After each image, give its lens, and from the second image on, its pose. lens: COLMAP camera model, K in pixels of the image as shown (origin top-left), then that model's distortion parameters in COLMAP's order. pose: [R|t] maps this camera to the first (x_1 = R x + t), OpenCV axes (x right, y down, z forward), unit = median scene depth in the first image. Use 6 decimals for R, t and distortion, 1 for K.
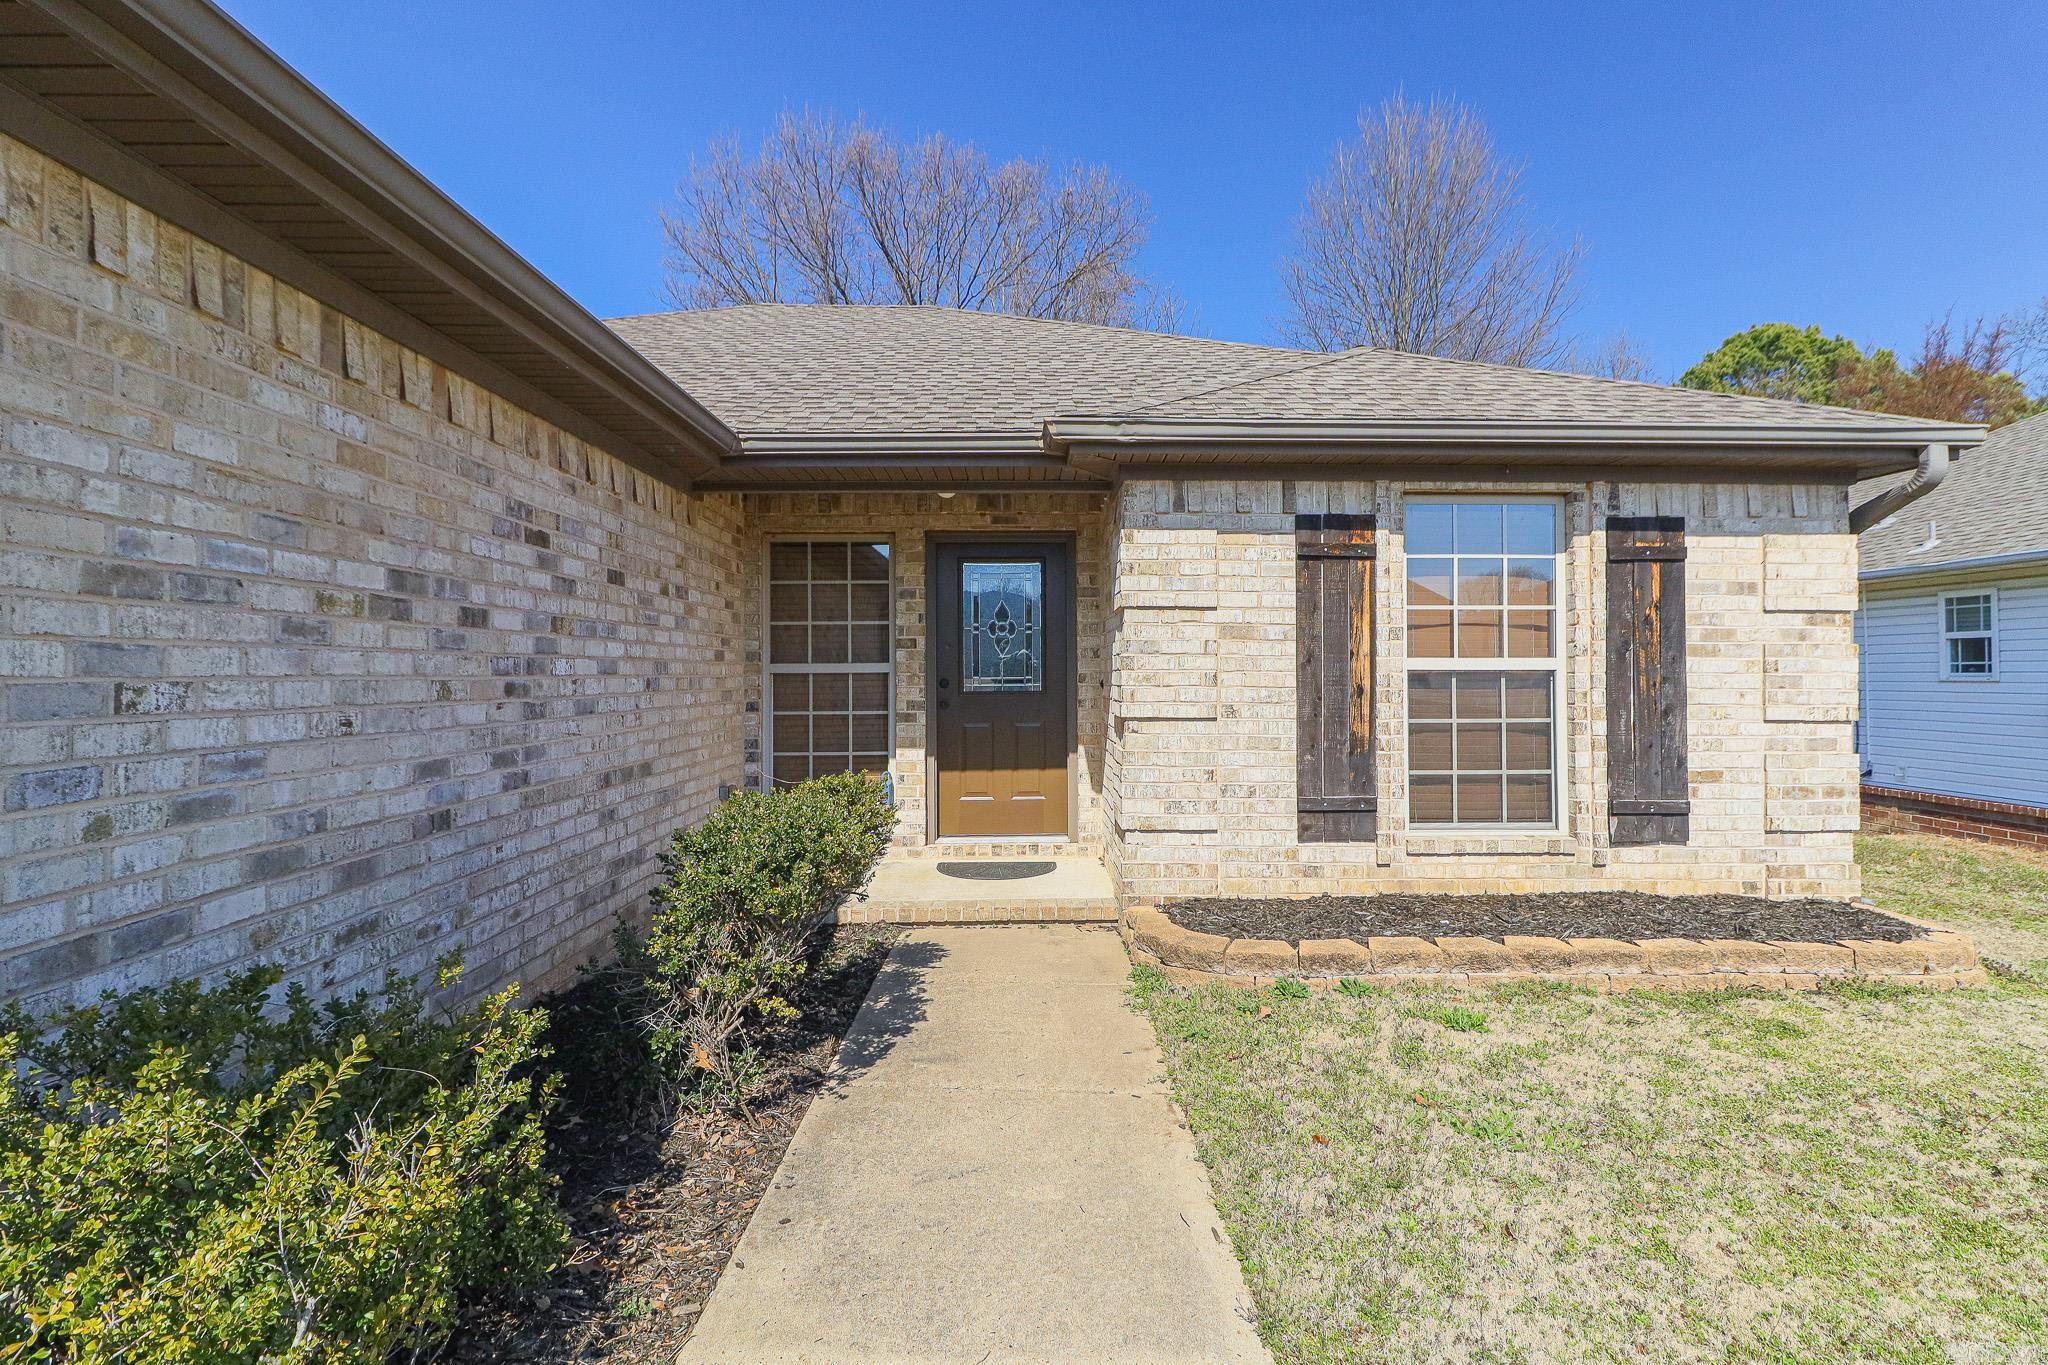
lens RADIAL K [[978.3, 0, 1068.0], [0, 978.3, 666.1], [0, 0, 1]] dist [0.009119, -0.000105]
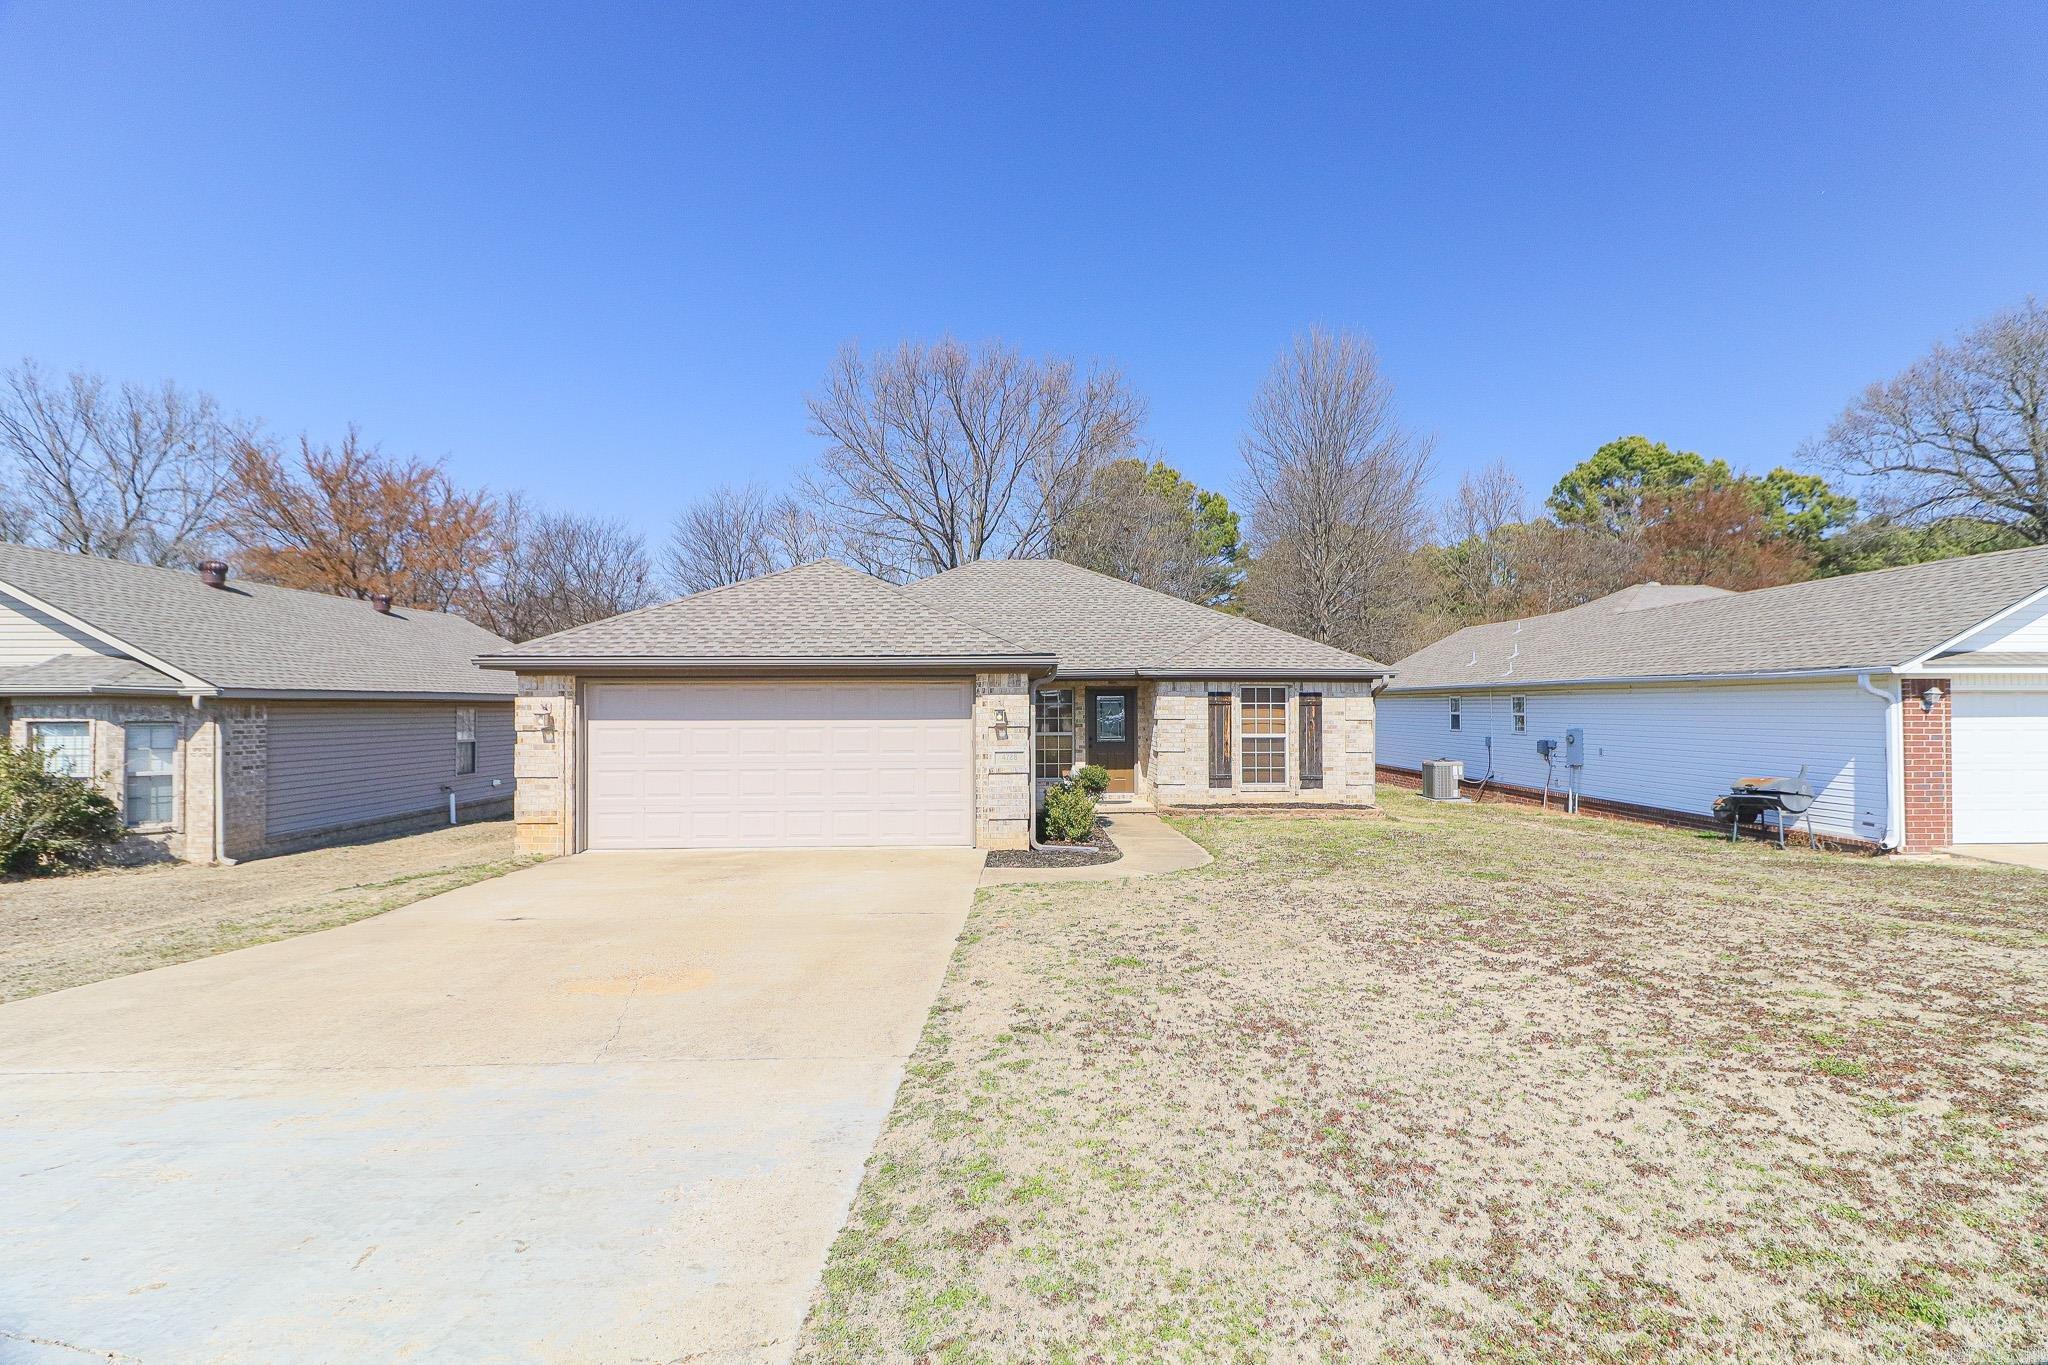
lens RADIAL K [[966.1, 0, 1077.4], [0, 966.1, 681.7], [0, 0, 1]] dist [0.023958, -0.019311]
pose [[0.999709, 0.000868, 0.024125, -0.301460], [-0.000494, 0.999880, -0.015509, -0.137090], [-0.024136, 0.015492, 0.999589, -2.338699]]
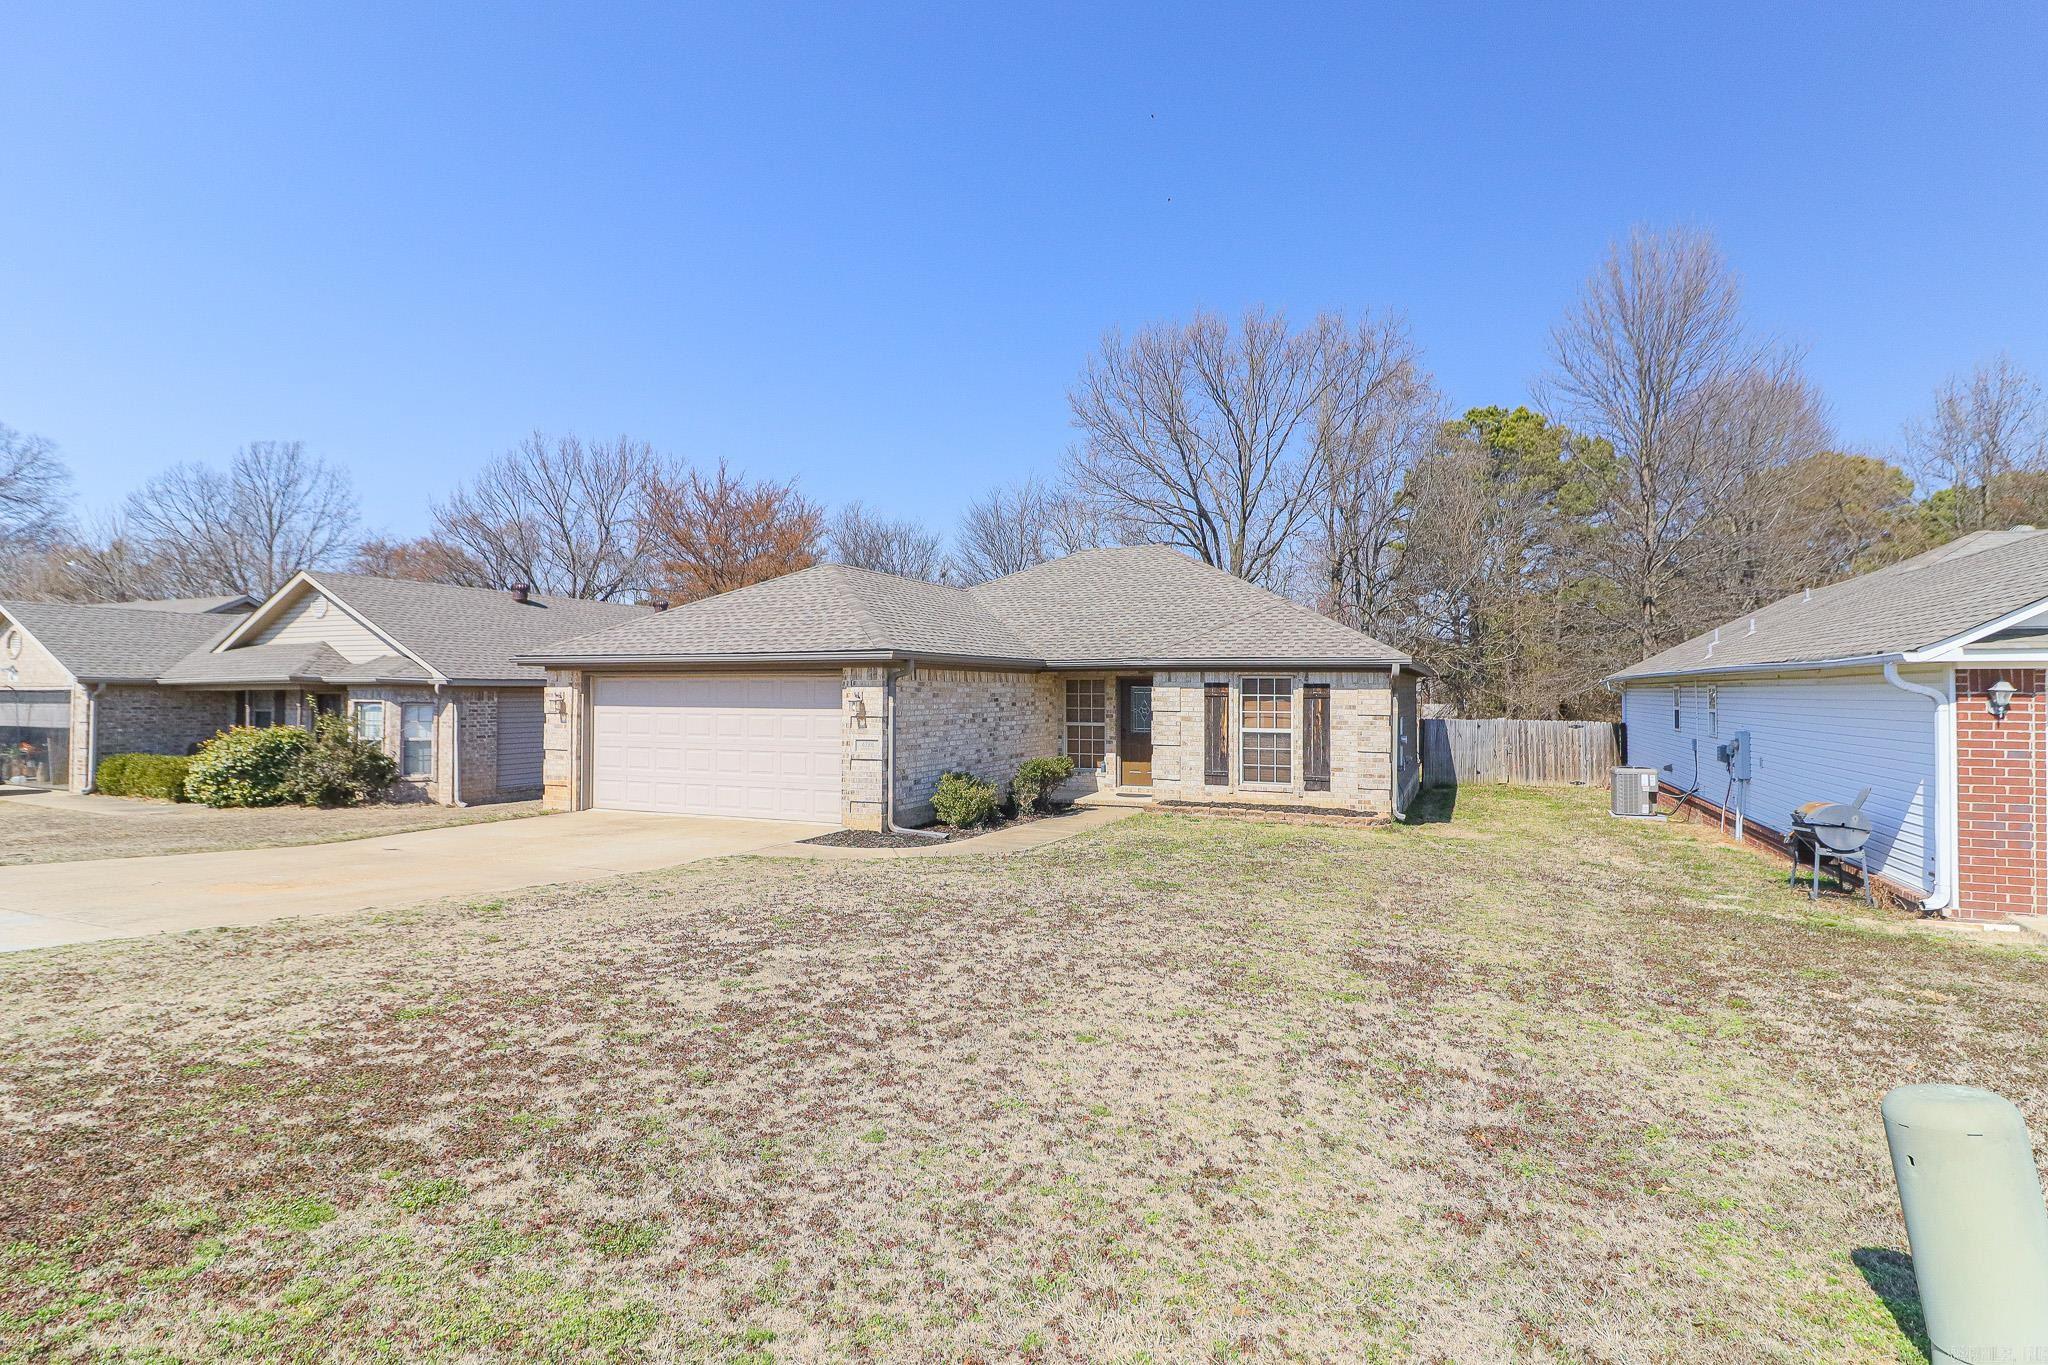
lens RADIAL K [[1027.7, 0, 1066.7], [0, 1027.7, 679.1], [0, 0, 1]] dist [0.015337, -0.000179]
pose [[0.912463, 0.001942, -0.409154, 1.188094], [-0.002455, 0.999997, -0.000728, -0.161917], [0.409151, 0.001669, 0.912465, -2.237583]]
